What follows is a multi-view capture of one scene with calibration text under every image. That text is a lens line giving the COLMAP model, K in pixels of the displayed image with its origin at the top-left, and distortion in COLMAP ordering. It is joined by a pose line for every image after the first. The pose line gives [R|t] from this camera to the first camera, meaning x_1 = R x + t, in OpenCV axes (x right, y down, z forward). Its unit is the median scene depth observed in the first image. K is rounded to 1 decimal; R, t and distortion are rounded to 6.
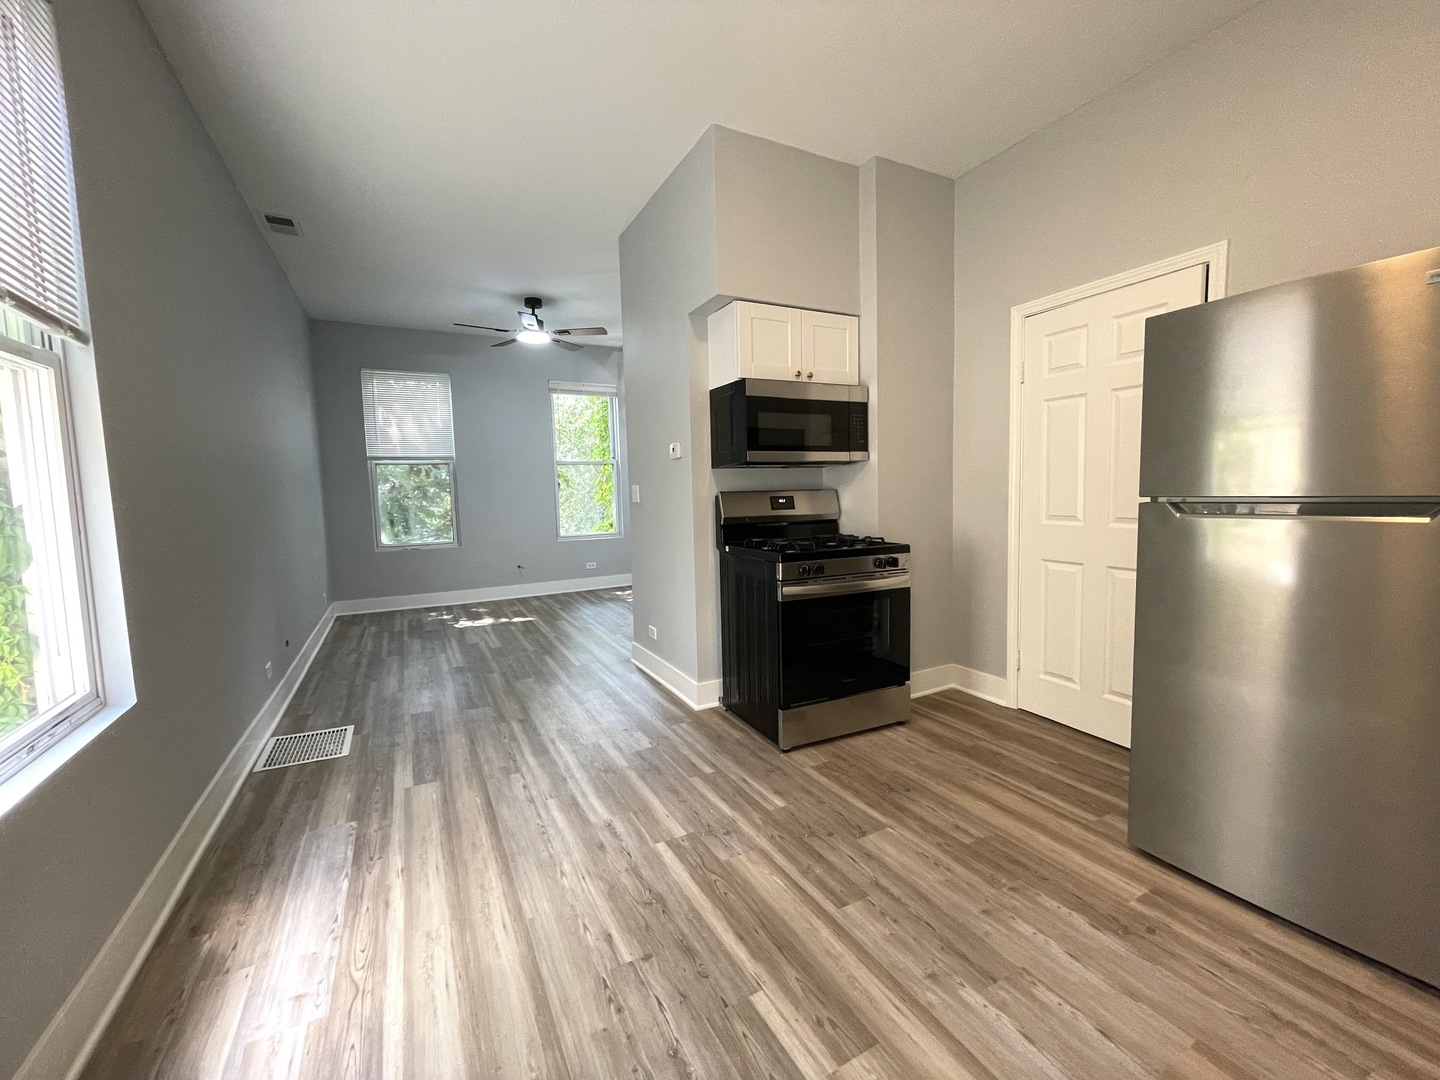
lens RADIAL K [[583.0, 0, 713.9], [0, 583.0, 529.3], [0, 0, 1]] dist [0.003191, 0.000038]
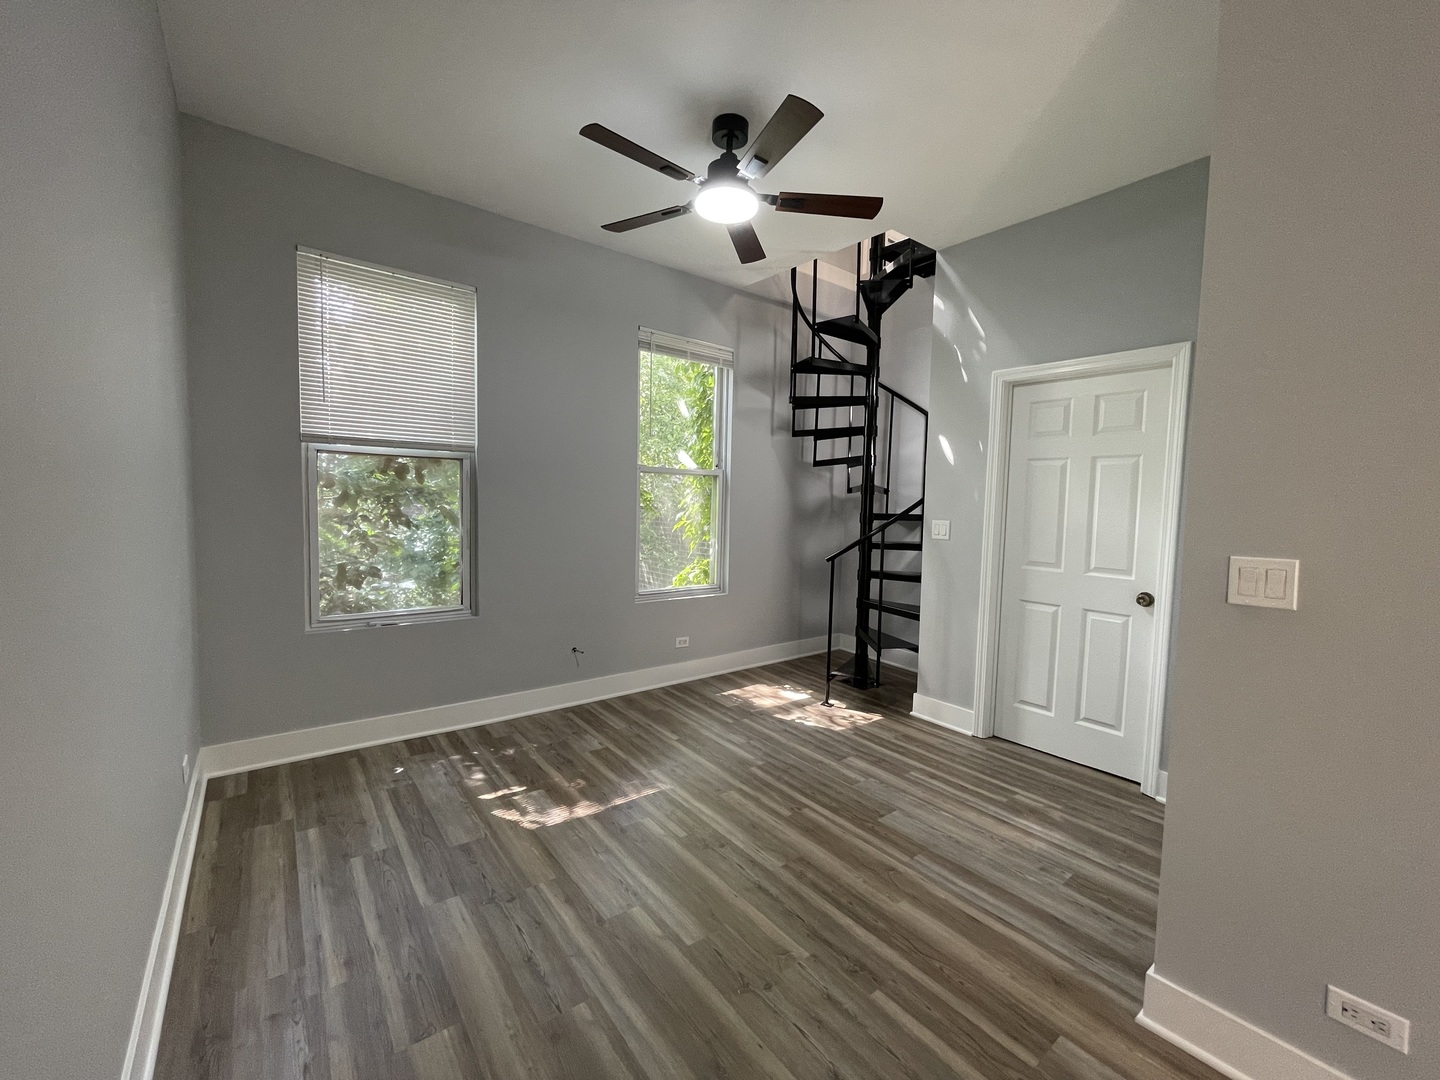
lens RADIAL K [[583.0, 0, 719.2], [0, 583.0, 533.5], [0, 0, 1]] dist [0.003191, 0.000038]
pose [[0.981551, 0.047181, 0.185286, -0.285233], [-0.046914, 0.998882, -0.005831, -0.047142], [-0.185354, -0.002969, 0.982667, 0.391213]]
